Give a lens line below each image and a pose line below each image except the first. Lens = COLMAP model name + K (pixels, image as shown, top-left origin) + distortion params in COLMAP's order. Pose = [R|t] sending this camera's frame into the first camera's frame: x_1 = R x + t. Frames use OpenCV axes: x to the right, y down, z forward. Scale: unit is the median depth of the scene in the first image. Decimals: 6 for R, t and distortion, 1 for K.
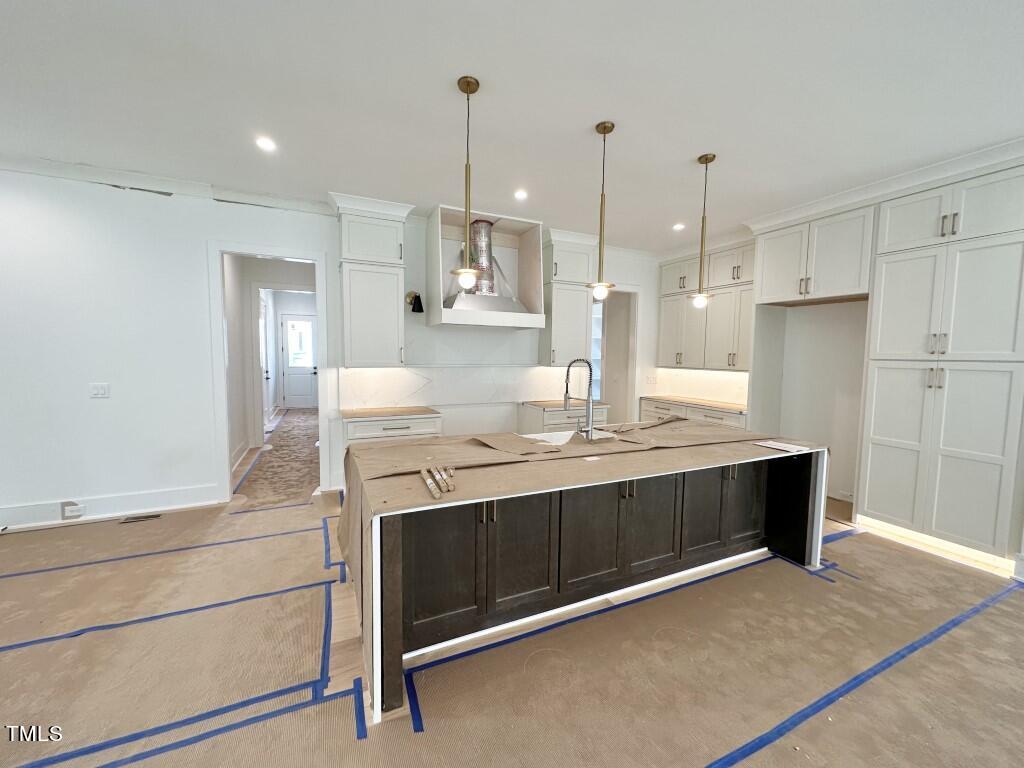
lens RADIAL K [[409.0, 0, 512.0], [0, 409.0, 384.0], [0, 0, 1]] dist [-0.000979, -0.000121]
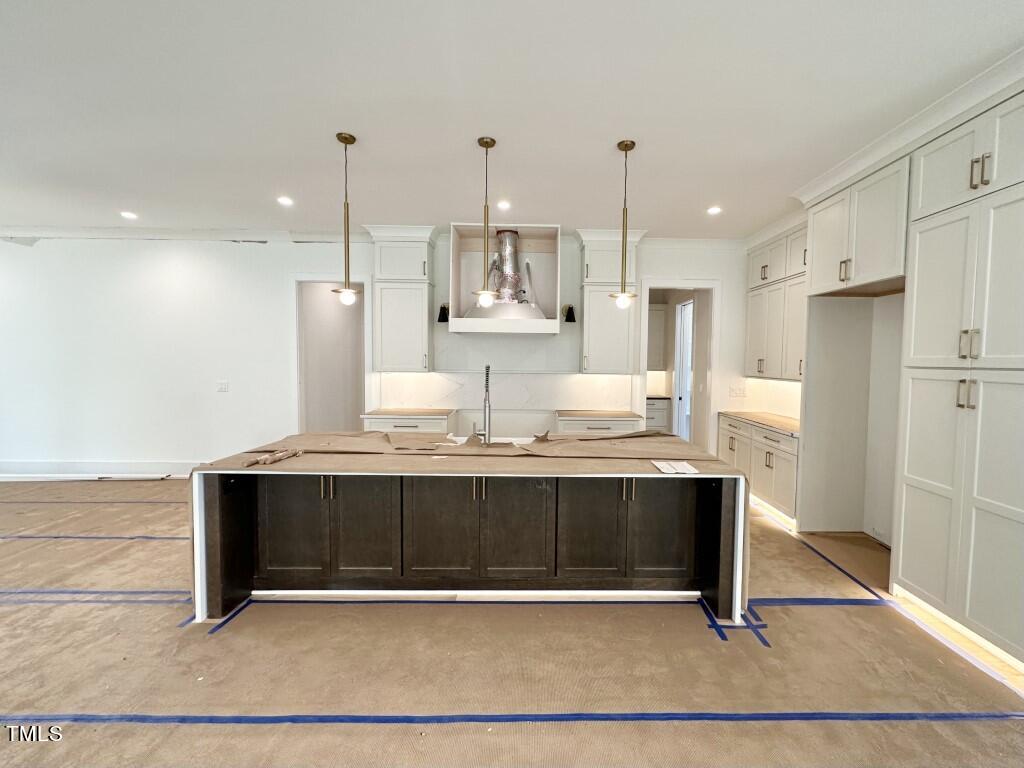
lens RADIAL K [[439.6, 0, 512.6], [0, 439.6, 381.5], [0, 0, 1]] dist [0.000155, 0.000086]
pose [[0.915224, 0.018992, -0.402497, 0.529093], [-0.030333, 0.999302, -0.021819, 0.003341], [0.401802, 0.032178, 0.915161, 0.013705]]
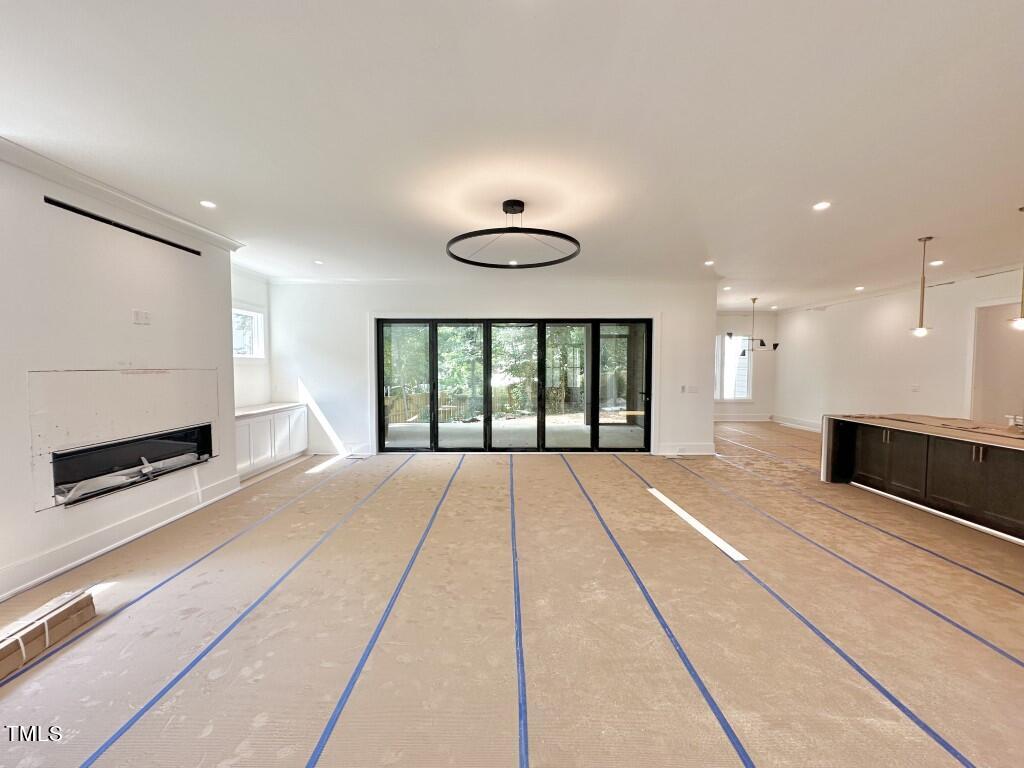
lens RADIAL K [[409.0, 0, 512.0], [0, 409.0, 384.0], [0, 0, 1]] dist [-0.000979, -0.000121]
pose [[-0.425644, 0.029884, -0.904397, 1.573095], [-0.076172, 0.994724, 0.068718, 0.011720], [0.901679, 0.098139, -0.421122, 0.031270]]
